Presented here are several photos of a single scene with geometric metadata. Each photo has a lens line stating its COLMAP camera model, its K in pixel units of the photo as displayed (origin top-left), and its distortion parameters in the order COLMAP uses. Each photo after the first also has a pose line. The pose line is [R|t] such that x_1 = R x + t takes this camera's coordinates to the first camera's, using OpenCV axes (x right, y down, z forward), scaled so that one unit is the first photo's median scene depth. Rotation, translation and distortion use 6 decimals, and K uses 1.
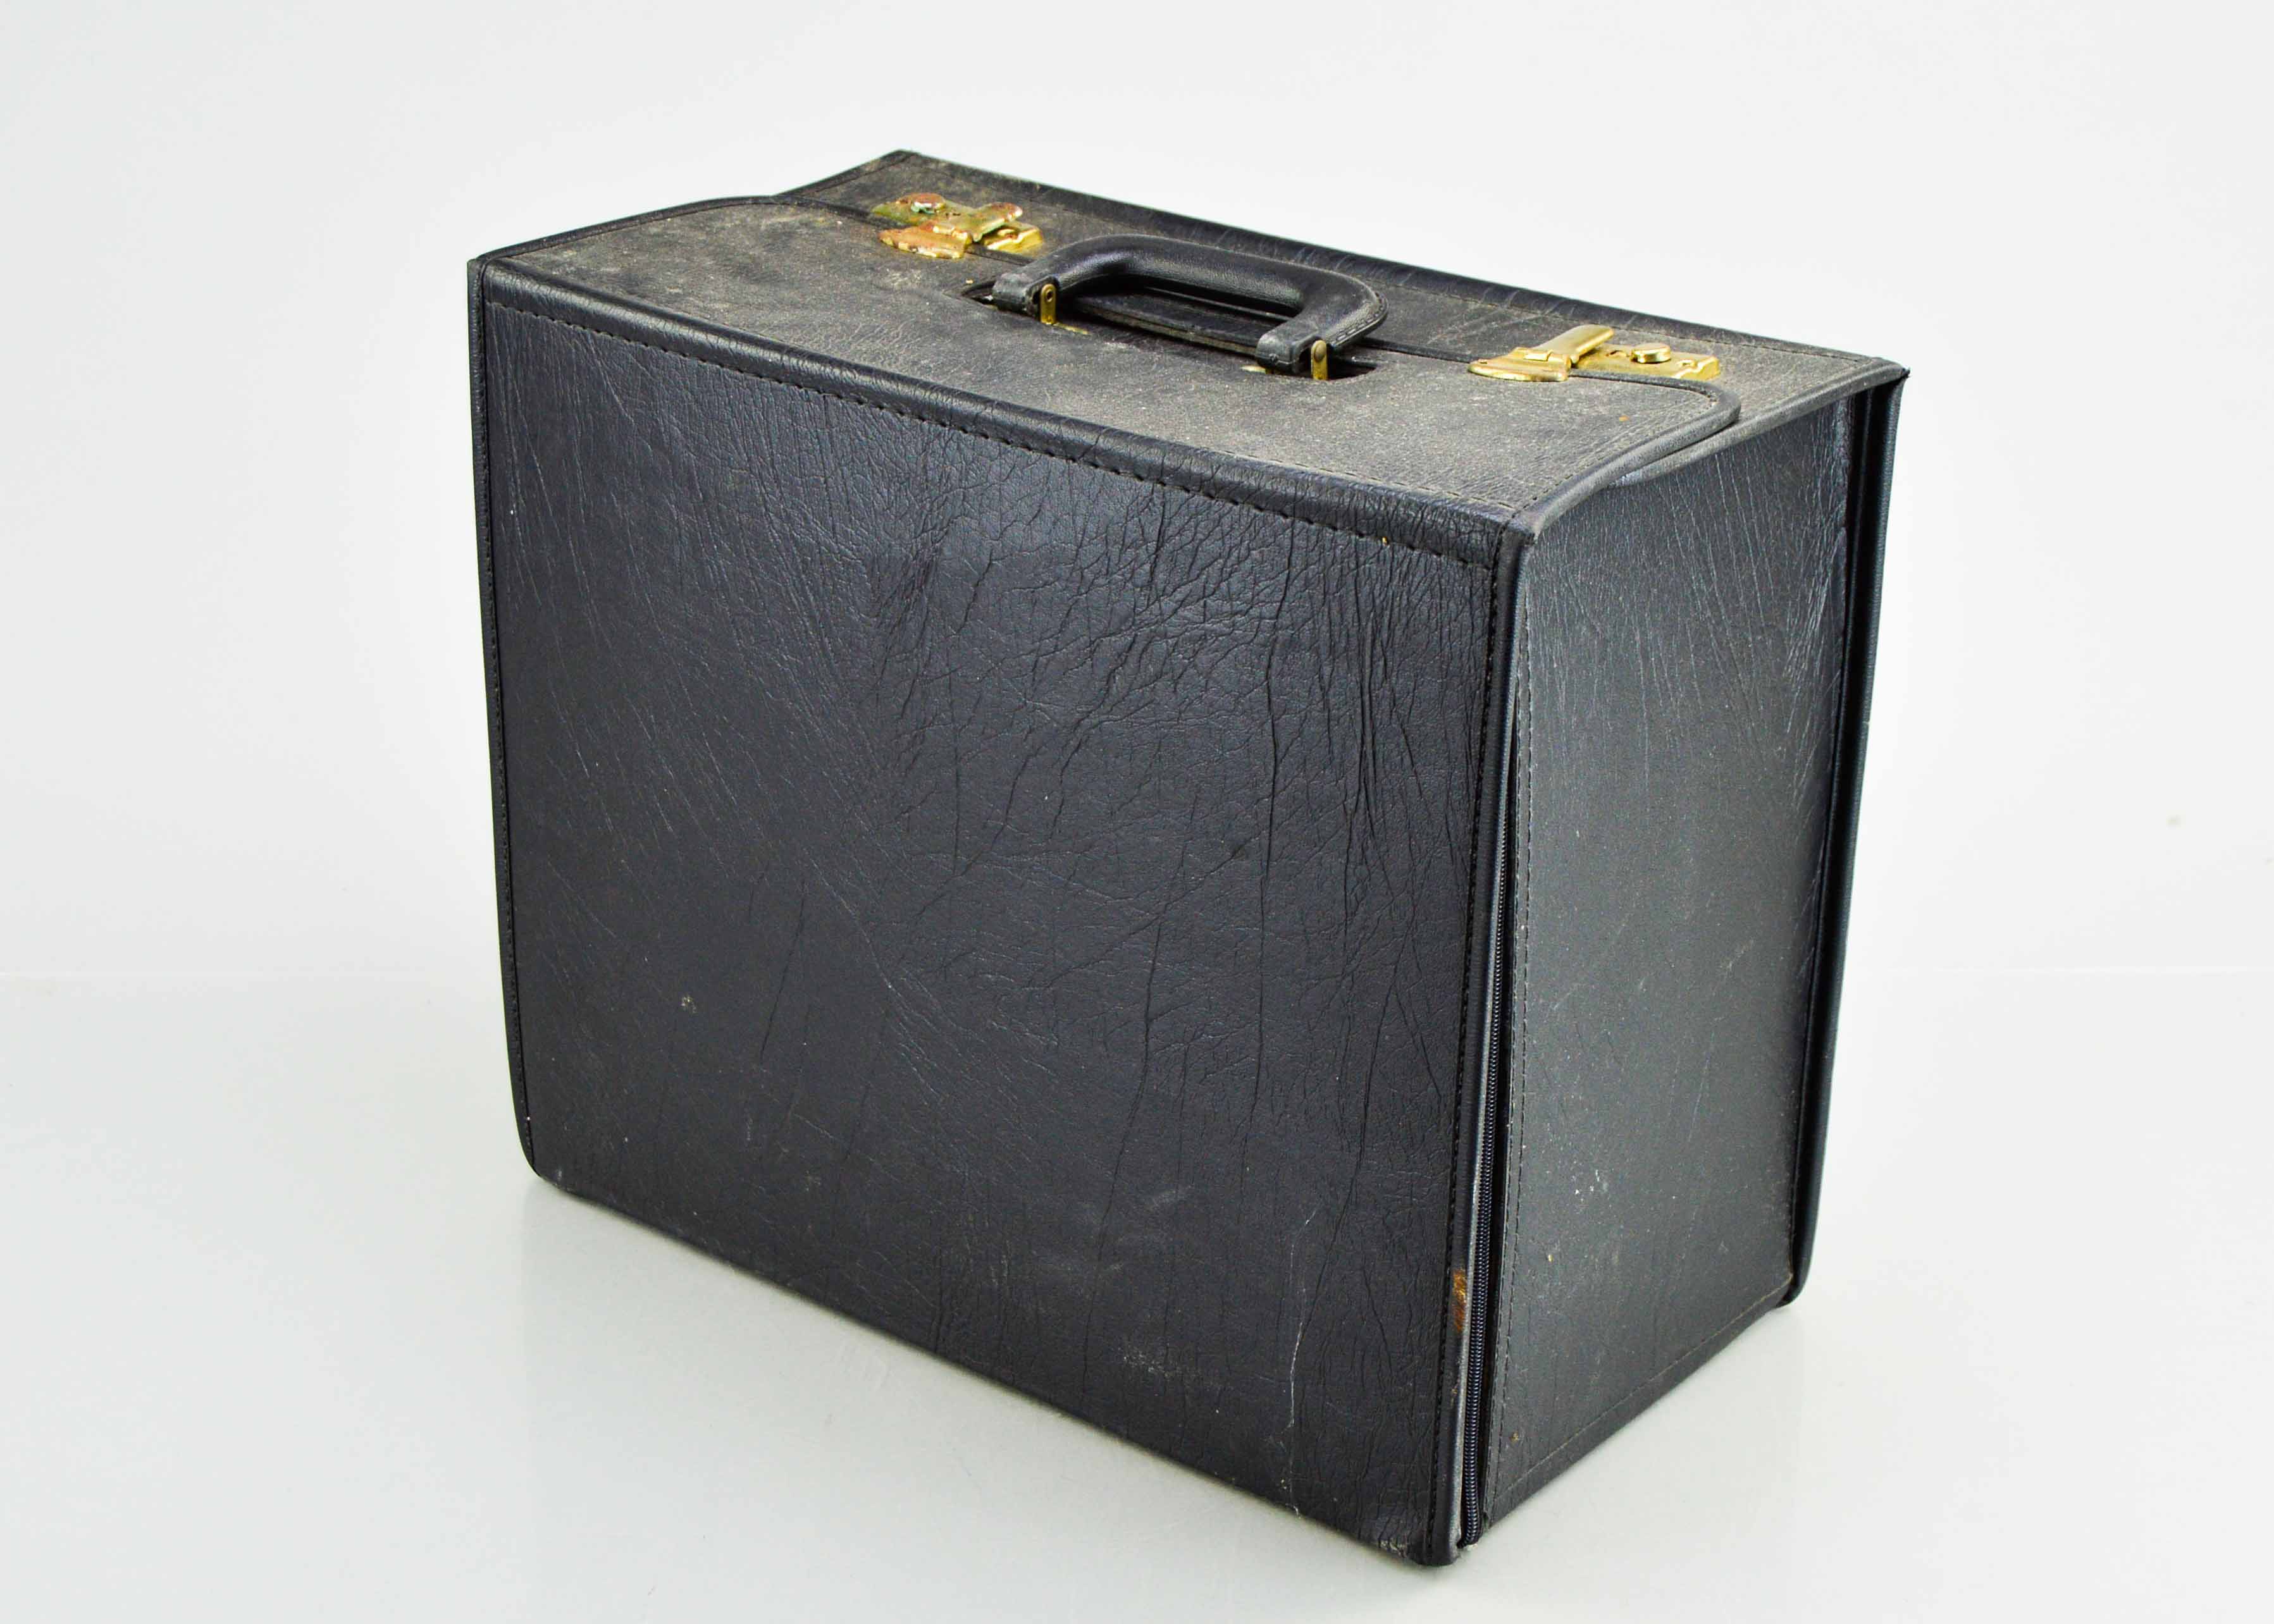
lens RADIAL K [[3837.1, 0, 1137.0], [0, 3837.1, 812.0], [0, 0, 1]] dist [0.014895, 0.048764]
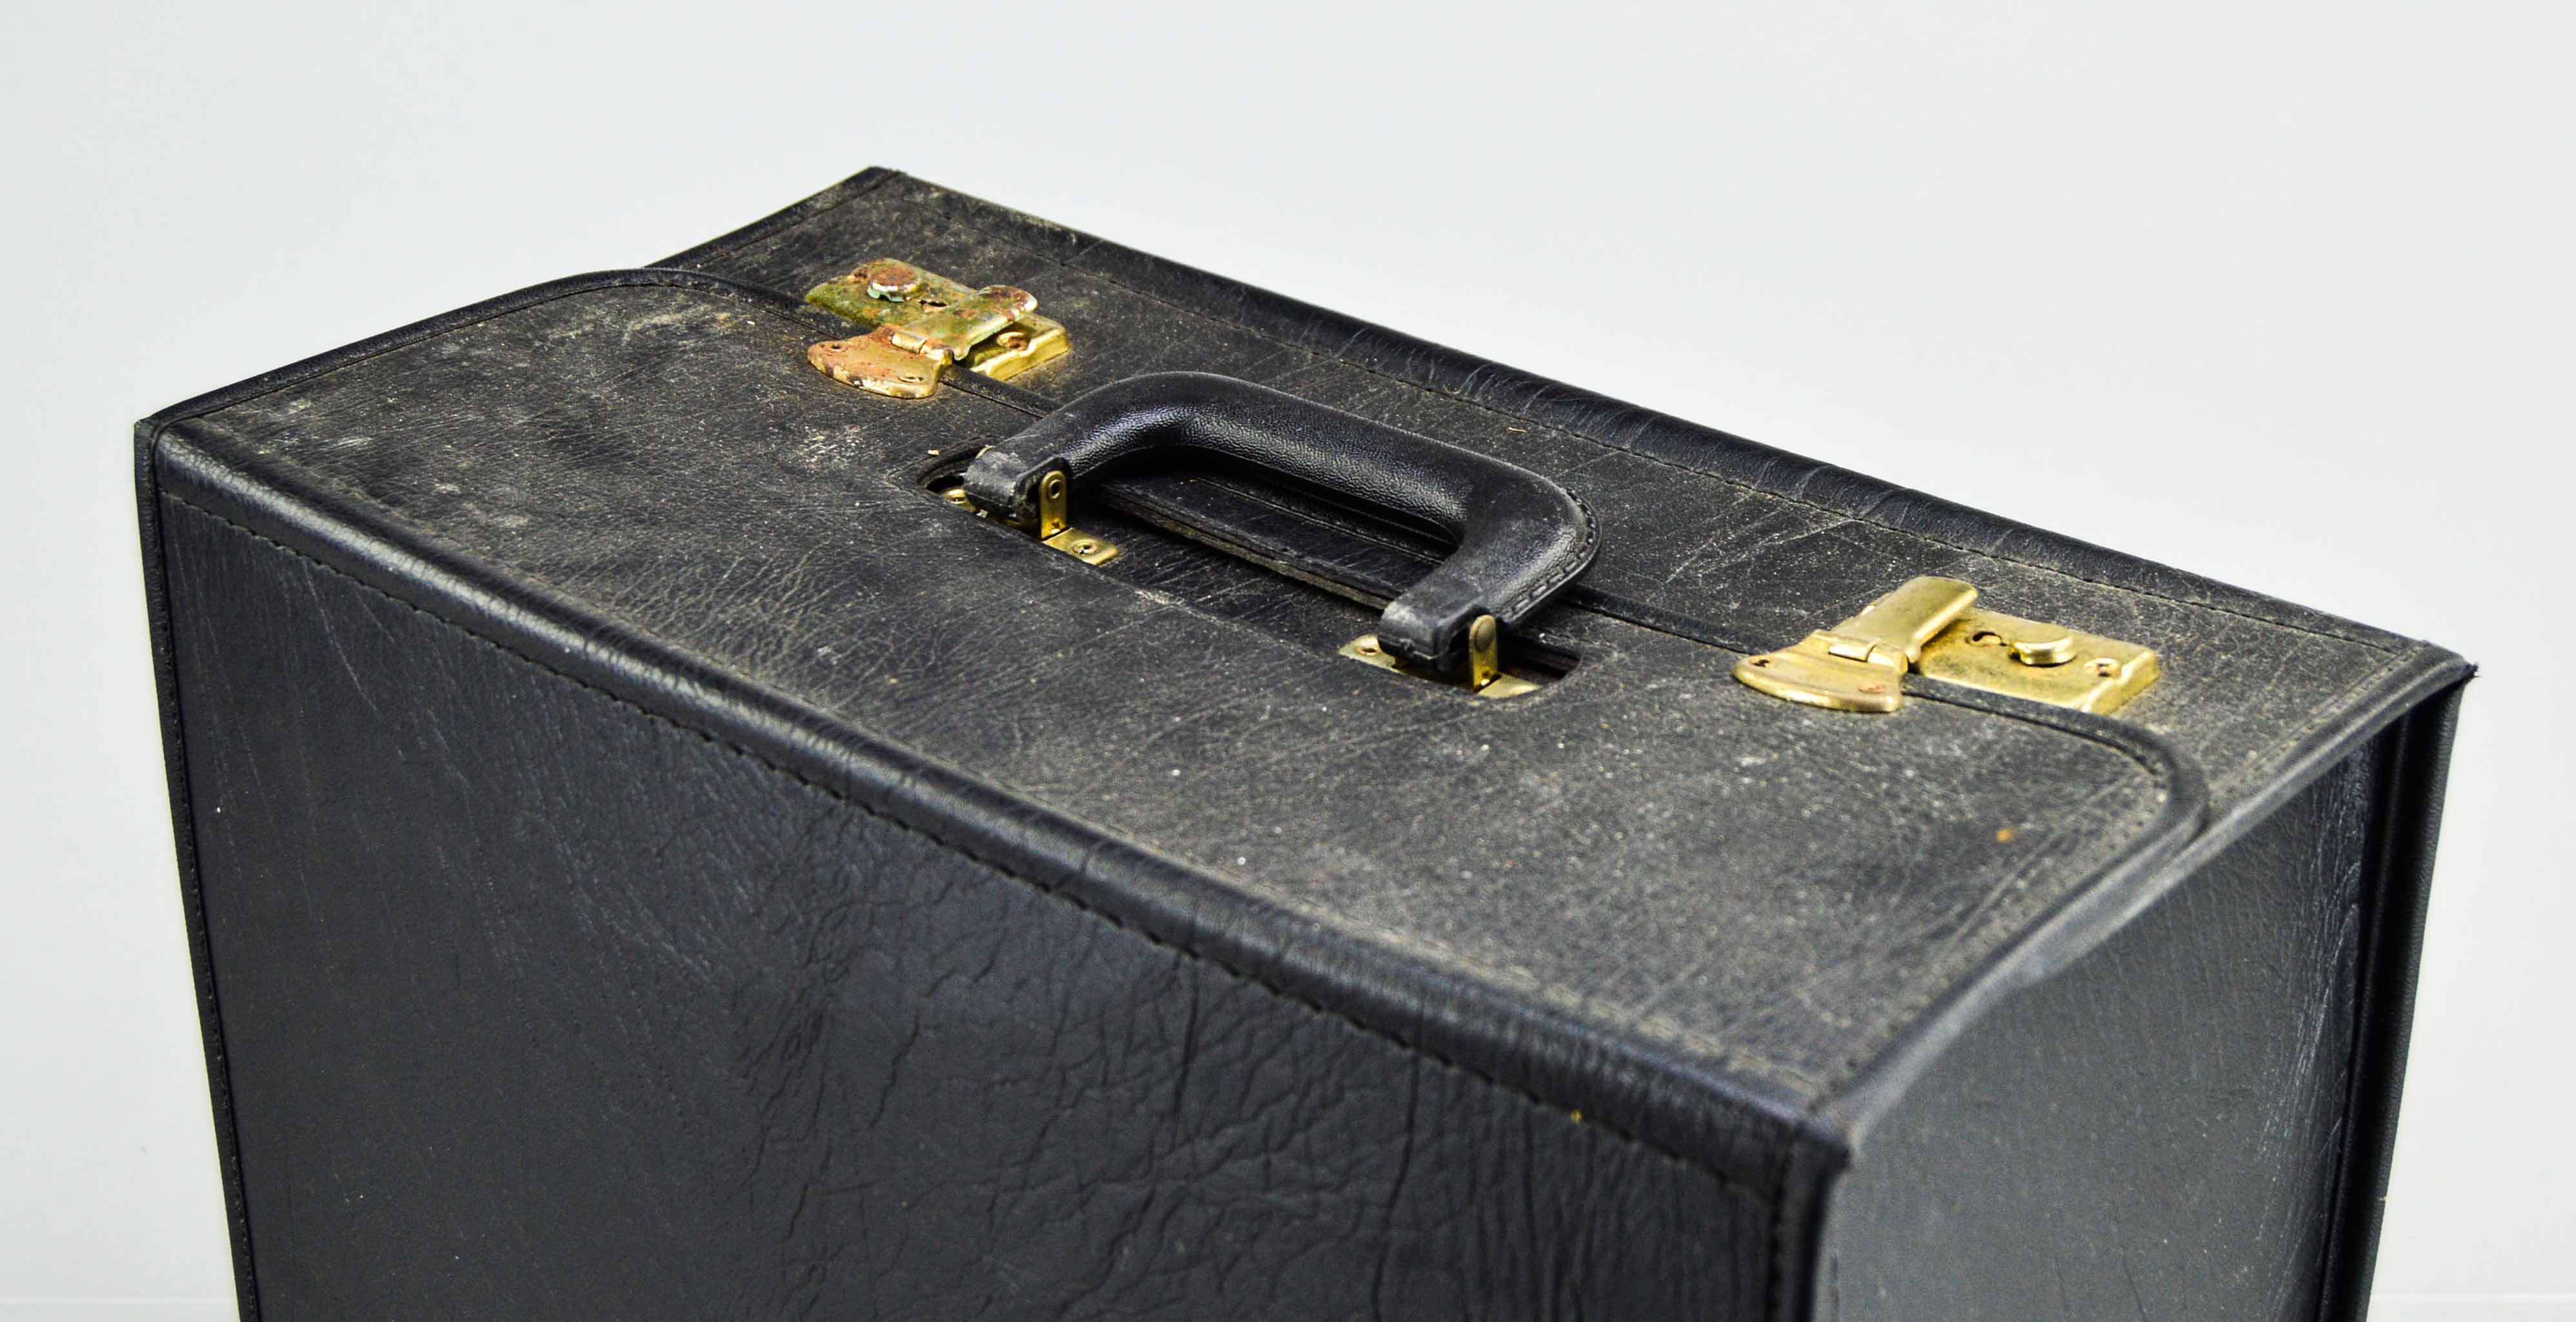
lens RADIAL K [[3938.3, 0, 1254.3], [0, 3938.3, 658.1], [0, 0, 1]] dist [-0.011488, 0.126037]
pose [[0.999346, 0.003796, -0.035972, 0.034018], [-0.001926, 0.998651, 0.051886, -0.148403], [0.036121, -0.051783, 0.998005, 0.388050]]
